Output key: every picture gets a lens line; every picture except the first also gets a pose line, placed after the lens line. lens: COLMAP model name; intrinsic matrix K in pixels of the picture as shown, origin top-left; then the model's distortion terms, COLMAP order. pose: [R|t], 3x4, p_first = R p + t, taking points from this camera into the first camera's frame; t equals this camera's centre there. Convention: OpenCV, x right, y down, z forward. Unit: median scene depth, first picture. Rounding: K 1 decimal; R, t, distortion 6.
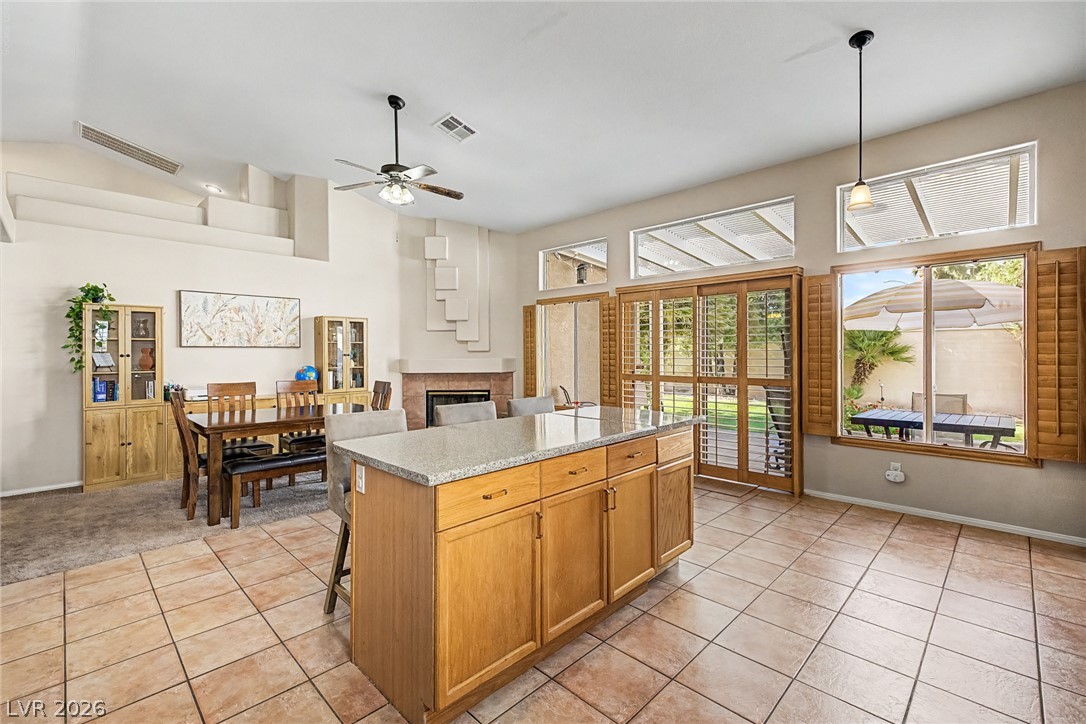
lens RADIAL K [[473.9, 0, 538.4], [0, 473.9, 352.5], [0, 0, 1]] dist [0.016403, -0.003713]
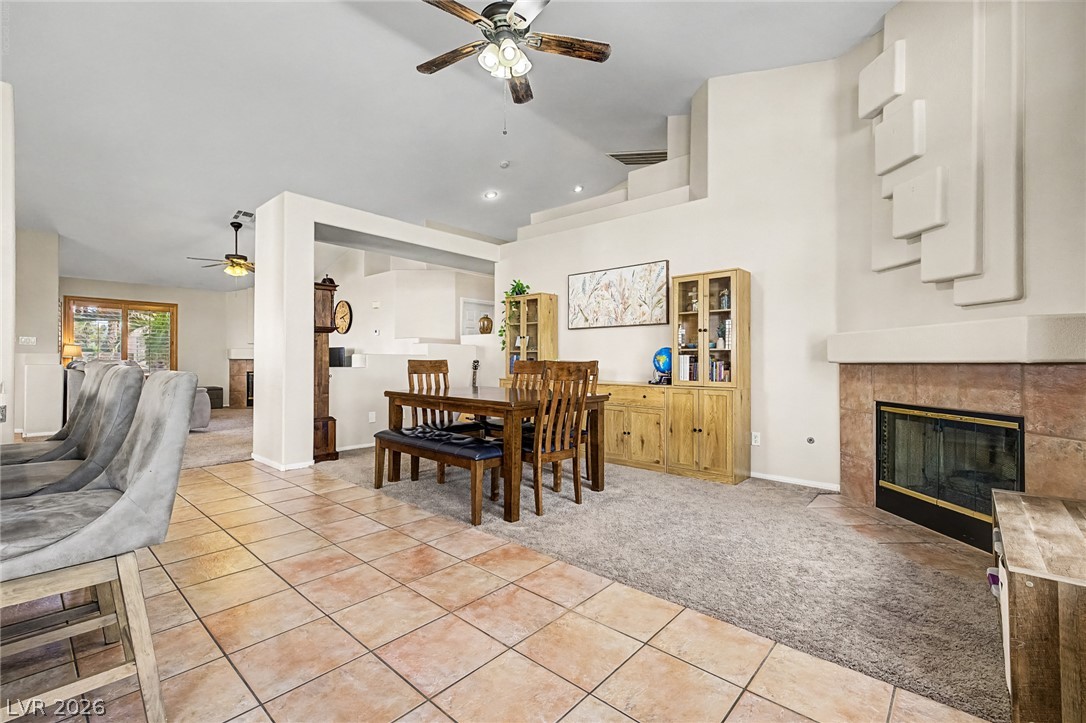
lens RADIAL K [[473.9, 0, 539.5], [0, 473.9, 359.1], [0, 0, 1]] dist [0.016403, -0.003713]
pose [[0.048866, -0.001683, -0.998804, 0.318745], [-0.006231, 0.999979, -0.001990, 0.062323], [0.998786, 0.006321, 0.048855, 0.969677]]
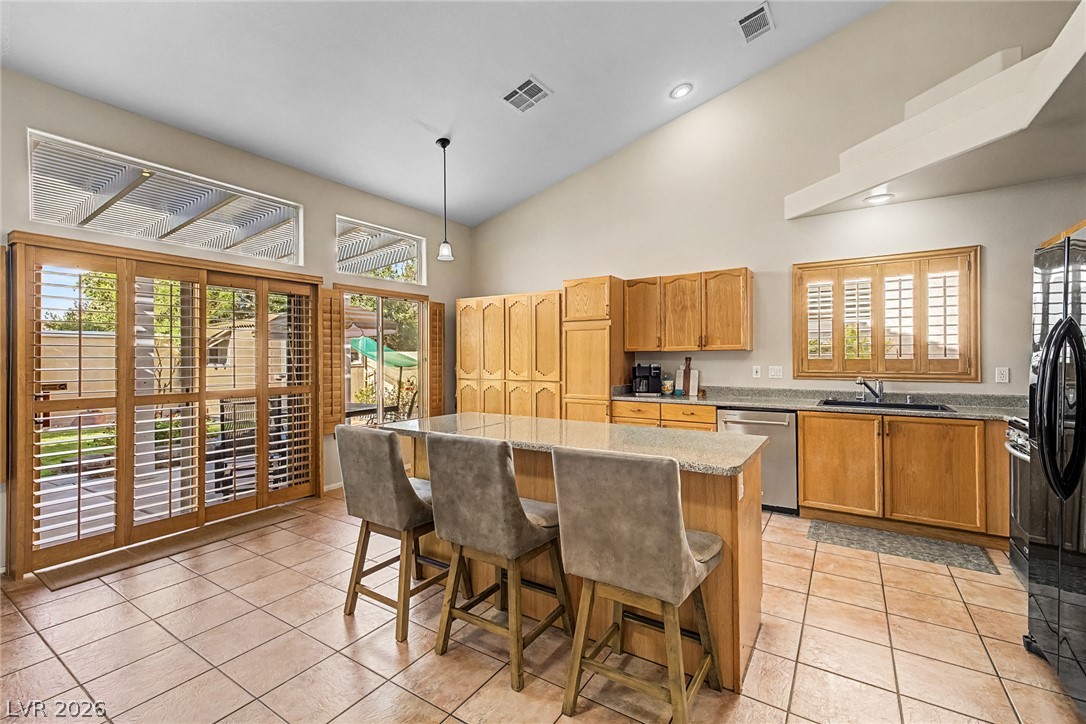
lens RADIAL K [[473.9, 0, 537.6], [0, 473.9, 355.1], [0, 0, 1]] dist [0.016403, -0.003713]
pose [[-0.201303, 0.010178, 0.979476, -0.522414], [0.009458, 0.999920, -0.008447, 0.004132], [-0.979483, 0.007563, -0.201383, 0.667799]]
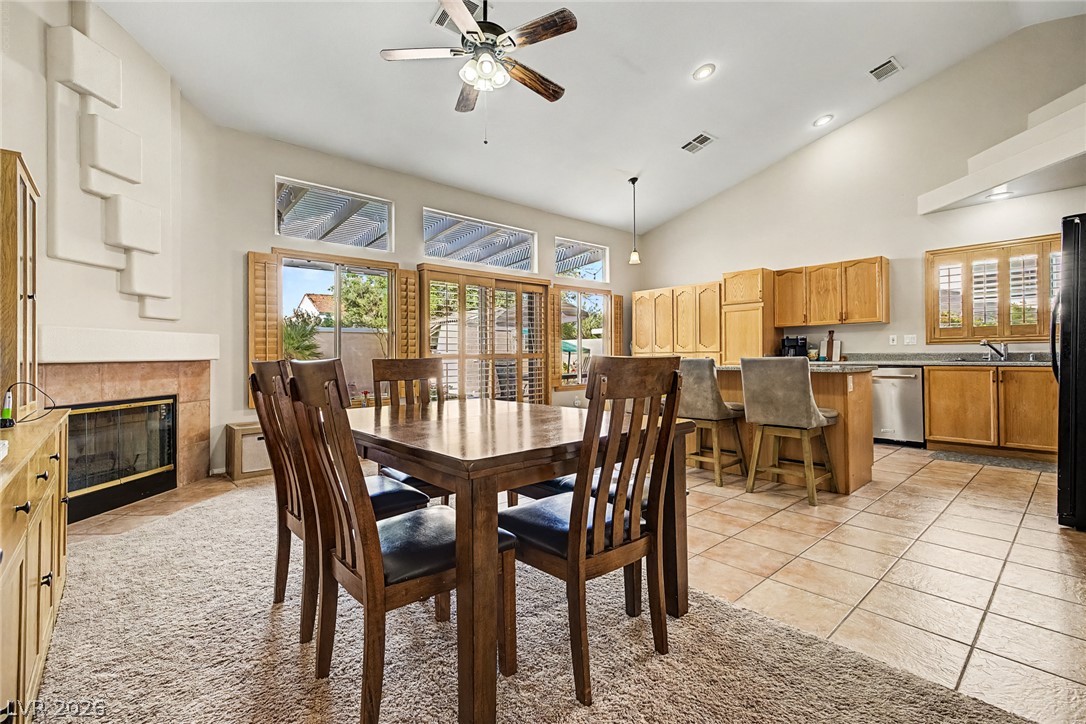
lens RADIAL K [[473.9, 0, 542.0], [0, 473.9, 352.7], [0, 0, 1]] dist [0.016403, -0.003713]
pose [[0.061850, 0.007921, 0.998054, -0.909828], [0.013449, 0.999871, -0.008768, 0.064166], [-0.997995, 0.013965, 0.061736, 0.839932]]
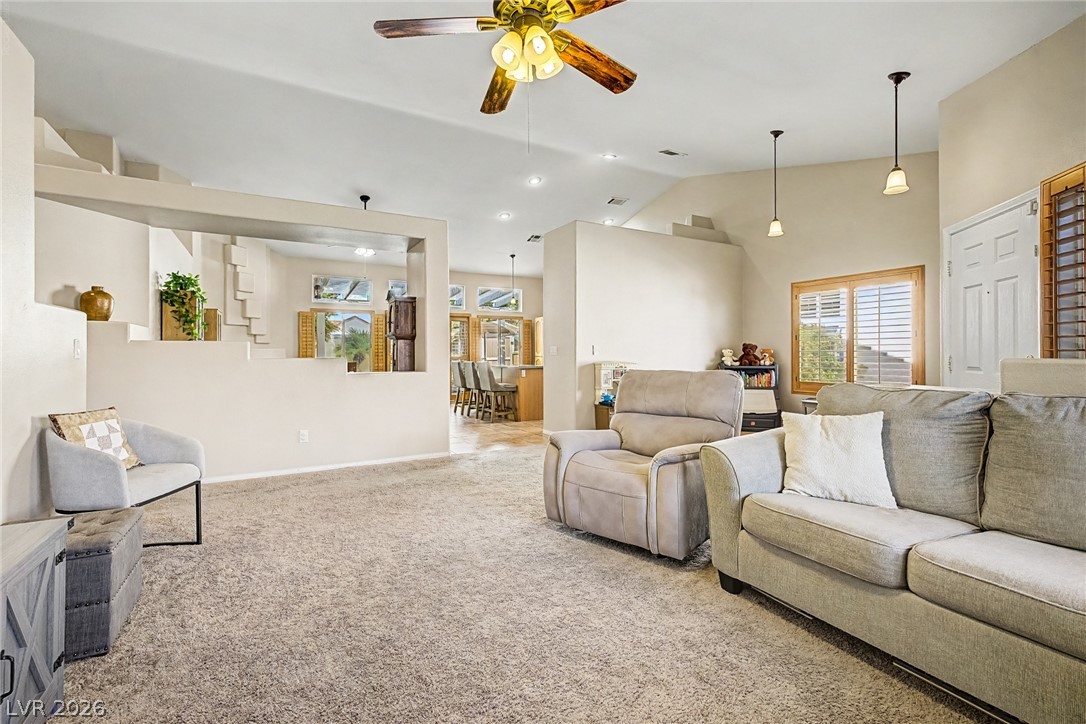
lens RADIAL K [[473.9, 0, 543.0], [0, 473.9, 359.2], [0, 0, 1]] dist [0.016403, -0.003713]
pose [[0.253355, -0.007687, 0.967343, -1.729770], [0.005108, 0.999965, 0.006609, 0.050886], [-0.967360, 0.003267, 0.253385, -0.060752]]
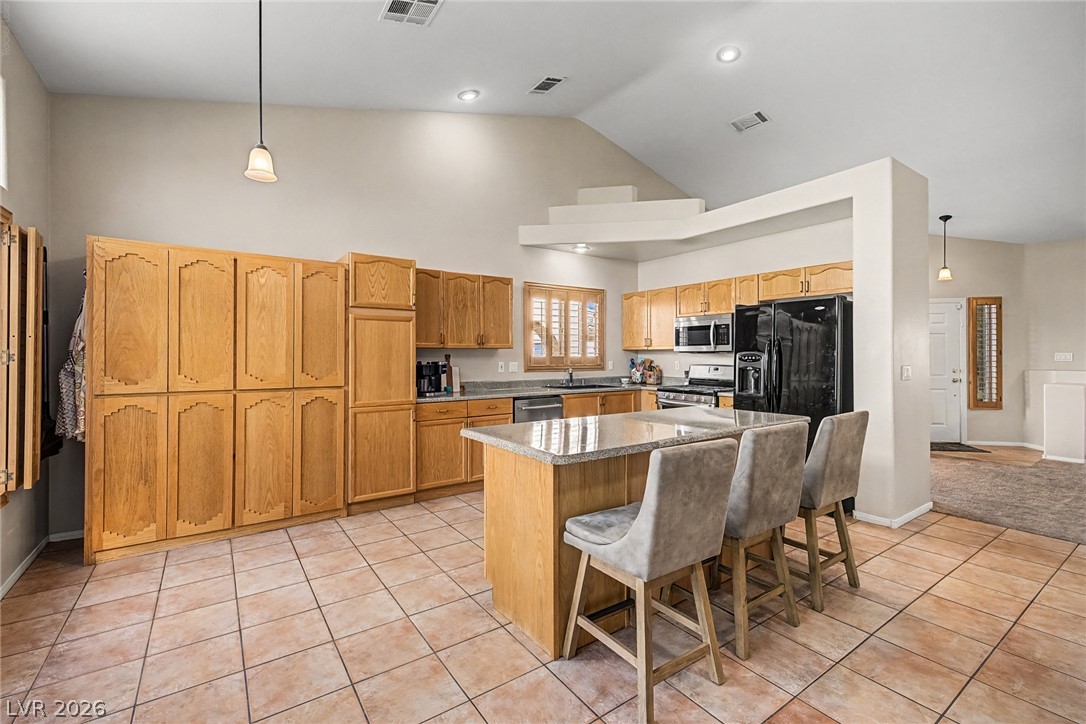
lens RADIAL K [[473.9, 0, 540.5], [0, 473.9, 351.1], [0, 0, 1]] dist [0.016403, -0.003713]
pose [[-0.985079, 0.004813, 0.172036, 0.041339], [0.004117, 0.999982, -0.004400, 0.000892], [-0.172054, -0.003626, -0.985081, 1.129176]]
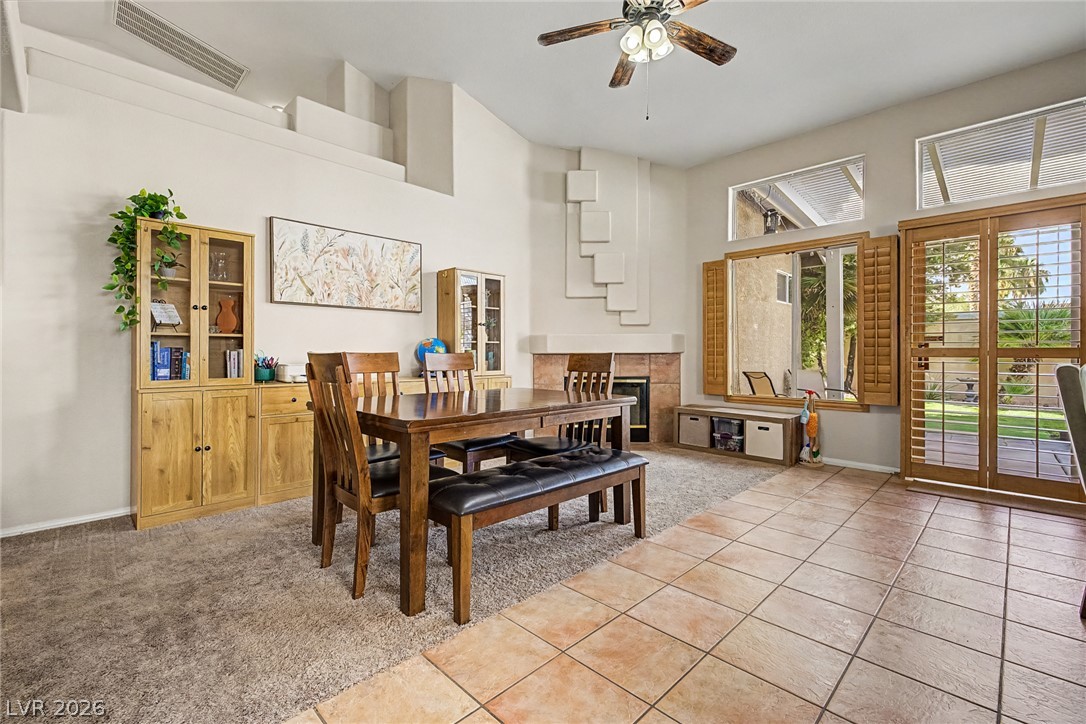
lens RADIAL K [[473.9, 0, 537.3], [0, 473.9, 351.4], [0, 0, 1]] dist [0.016403, -0.003713]
pose [[0.999981, 0.003280, -0.005153, -0.412614], [-0.003307, 0.999980, -0.005302, 0.064814], [0.005135, 0.005319, 0.999973, 0.371929]]
